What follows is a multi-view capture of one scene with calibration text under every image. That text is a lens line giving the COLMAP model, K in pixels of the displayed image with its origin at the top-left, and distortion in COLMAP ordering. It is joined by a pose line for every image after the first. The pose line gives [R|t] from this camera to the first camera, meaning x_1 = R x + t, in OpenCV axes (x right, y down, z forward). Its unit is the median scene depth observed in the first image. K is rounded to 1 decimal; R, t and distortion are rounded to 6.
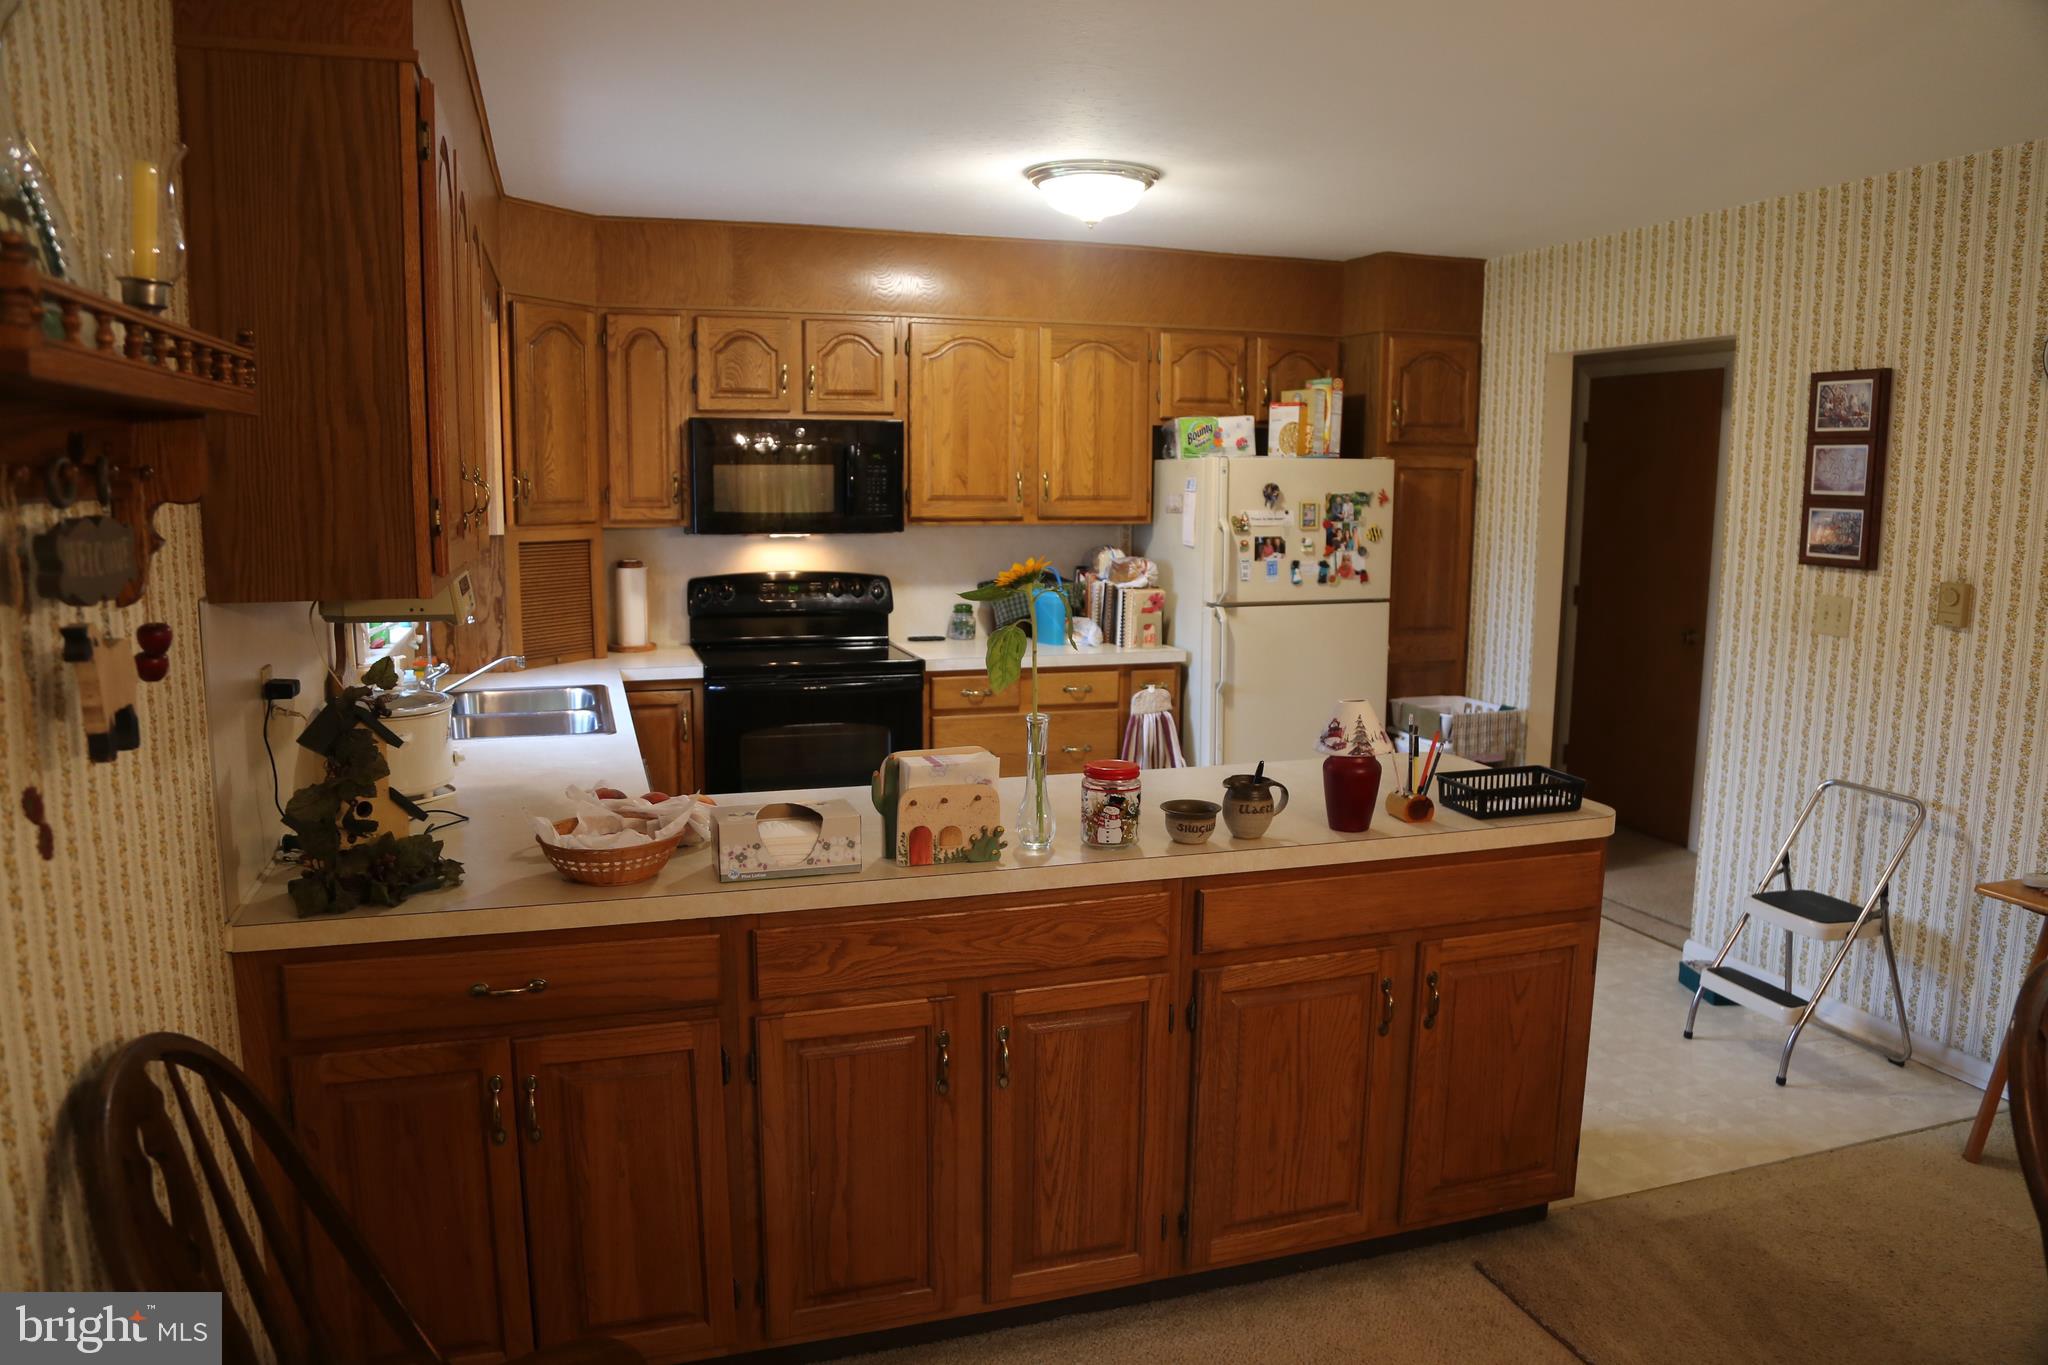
lens RADIAL K [[1395.3, 0, 1022.3], [0, 1395.3, 682.7], [0, 0, 1]] dist [-0.108969, 0.046022]
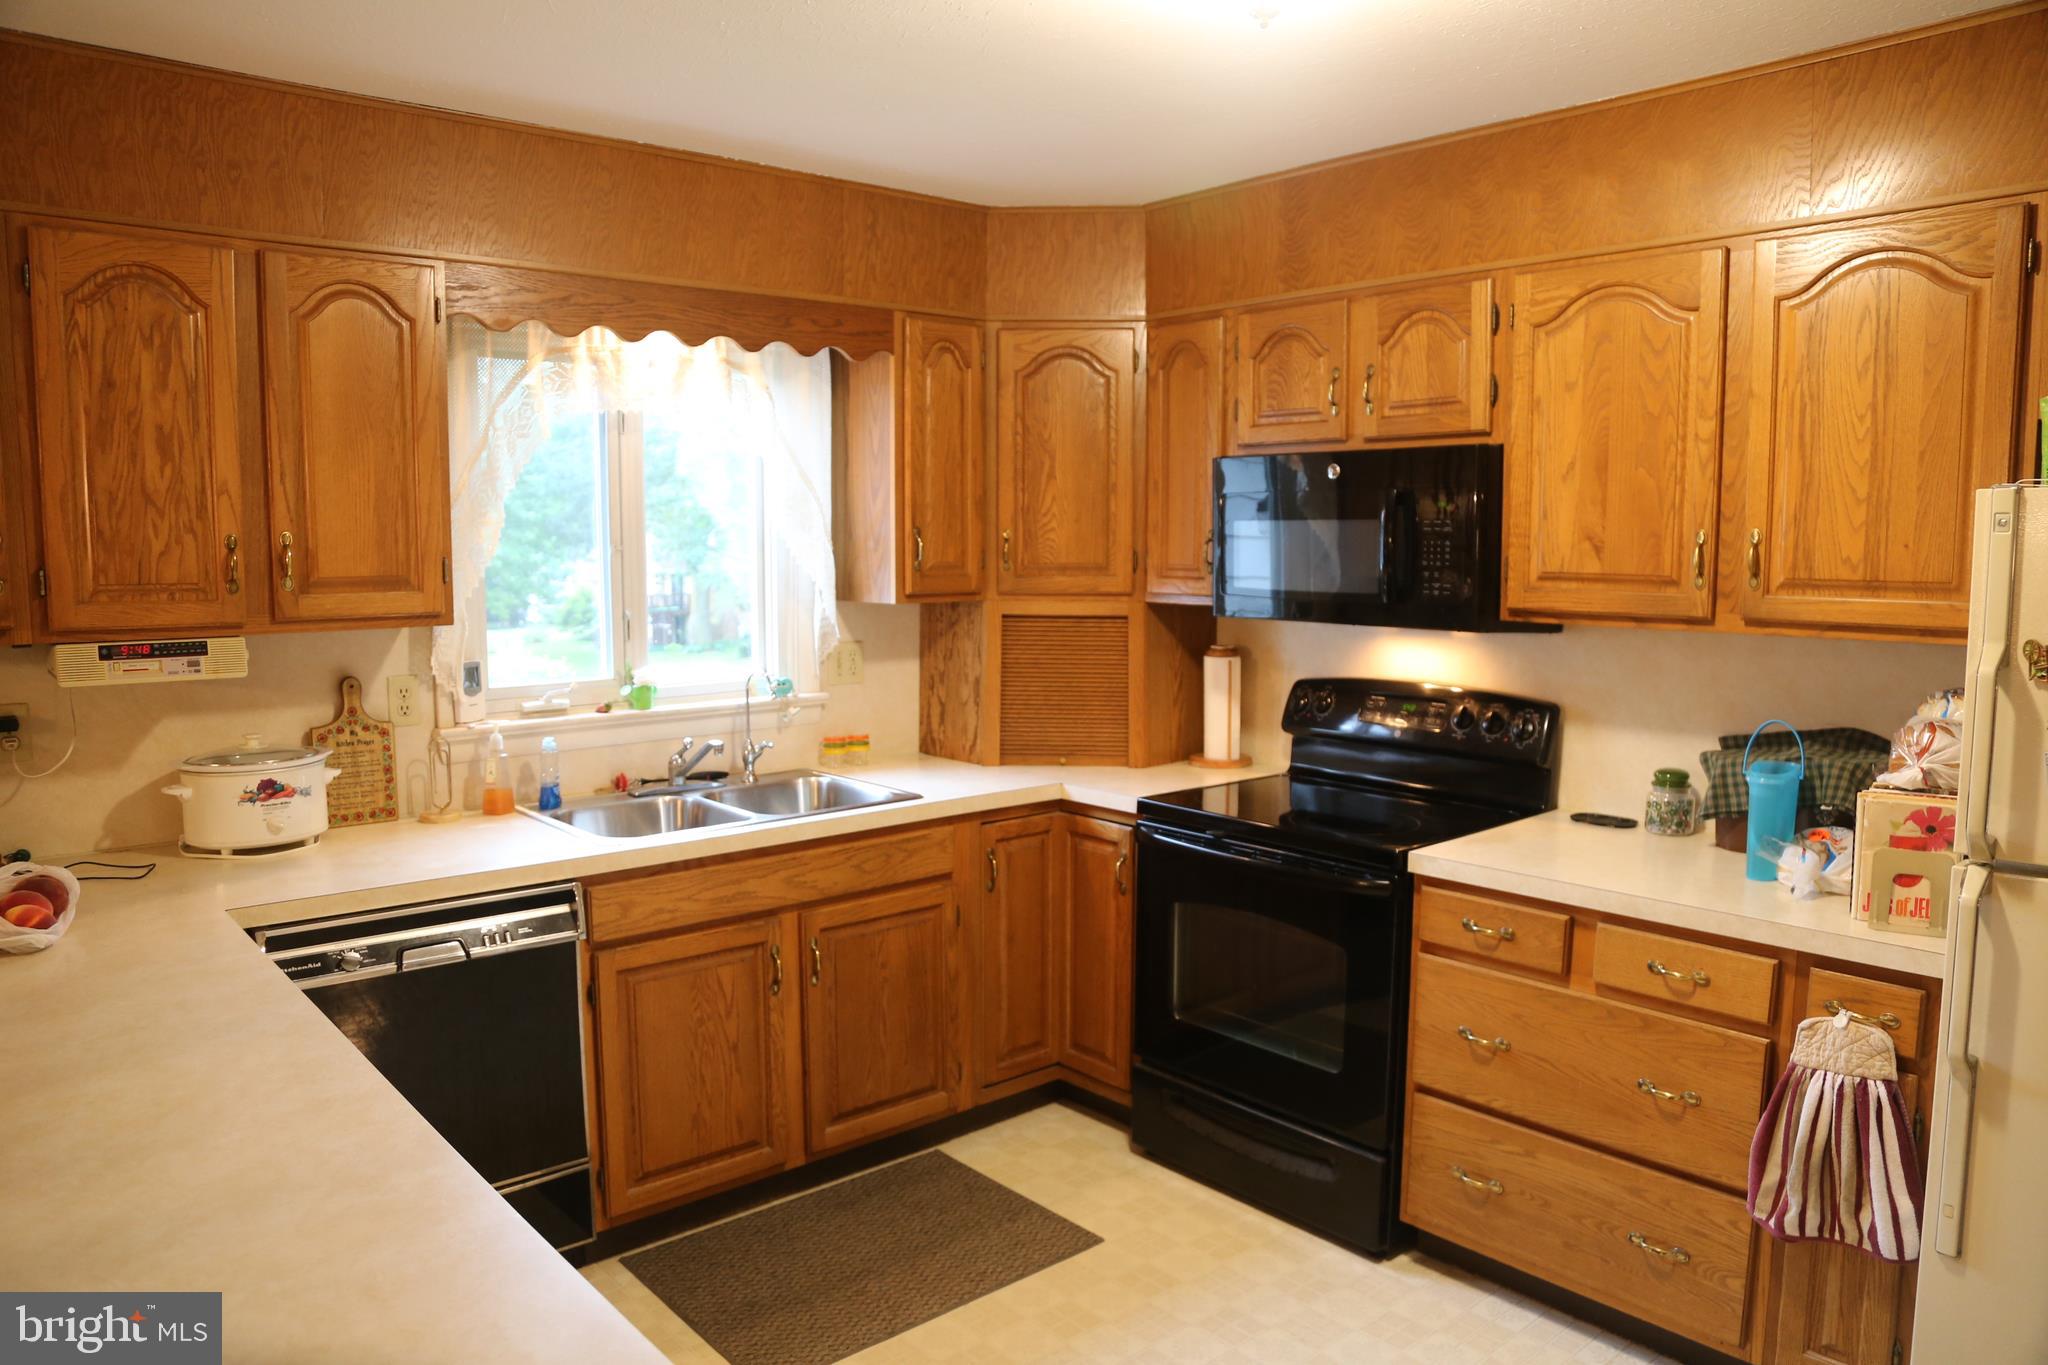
lens RADIAL K [[1395.3, 0, 1025.4], [0, 1395.3, 686.7], [0, 0, 1]] dist [-0.108969, 0.046022]
pose [[0.400467, 0.091646, -0.911717, 0.366170], [-0.132743, 0.990292, 0.041238, -0.082701], [0.906645, 0.104509, 0.408745, 0.581596]]
